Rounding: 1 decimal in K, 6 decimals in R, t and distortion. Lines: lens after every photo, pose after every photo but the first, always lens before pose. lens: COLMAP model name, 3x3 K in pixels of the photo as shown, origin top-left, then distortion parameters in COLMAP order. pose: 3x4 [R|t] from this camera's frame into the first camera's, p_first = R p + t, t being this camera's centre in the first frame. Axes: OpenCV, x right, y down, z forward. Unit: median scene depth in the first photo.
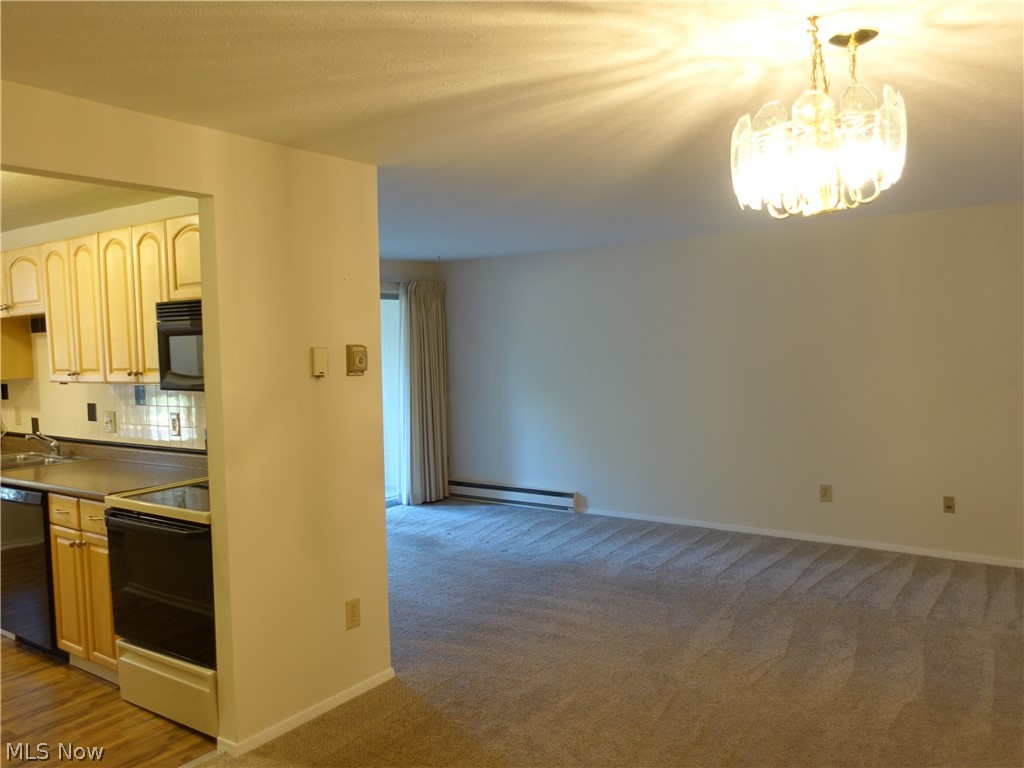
lens RADIAL K [[793.1, 0, 509.2], [0, 793.1, 380.8], [0, 0, 1]] dist [0.000210, -0.004954]
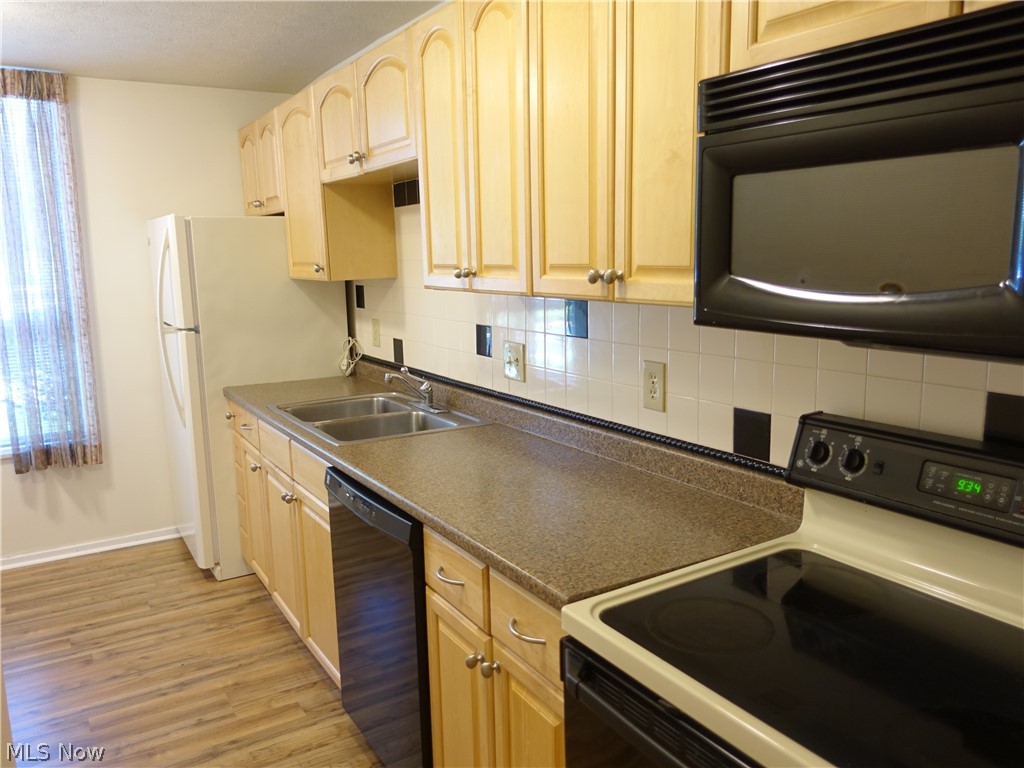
lens RADIAL K [[793.1, 0, 509.2], [0, 793.1, 380.8], [0, 0, 1]] dist [0.000210, -0.004954]
pose [[0.921515, 0.074241, -0.381181, -0.319853], [-0.027485, 0.991563, 0.126677, -0.006100], [0.387370, -0.106258, 0.915780, 0.528228]]
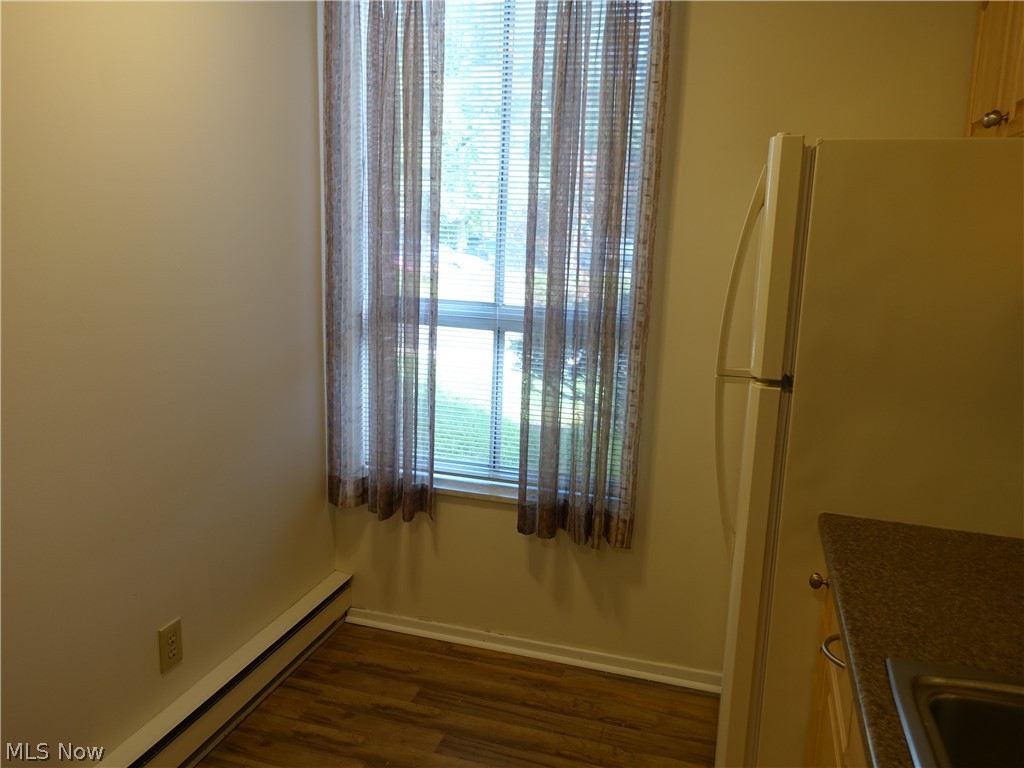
lens RADIAL K [[793.1, 0, 509.2], [0, 793.1, 380.8], [0, 0, 1]] dist [0.000210, -0.004954]
pose [[0.324294, 0.223023, -0.919290, -0.508434], [-0.089987, 0.974676, 0.204716, -0.010979], [0.941666, 0.016336, 0.336151, 0.760395]]
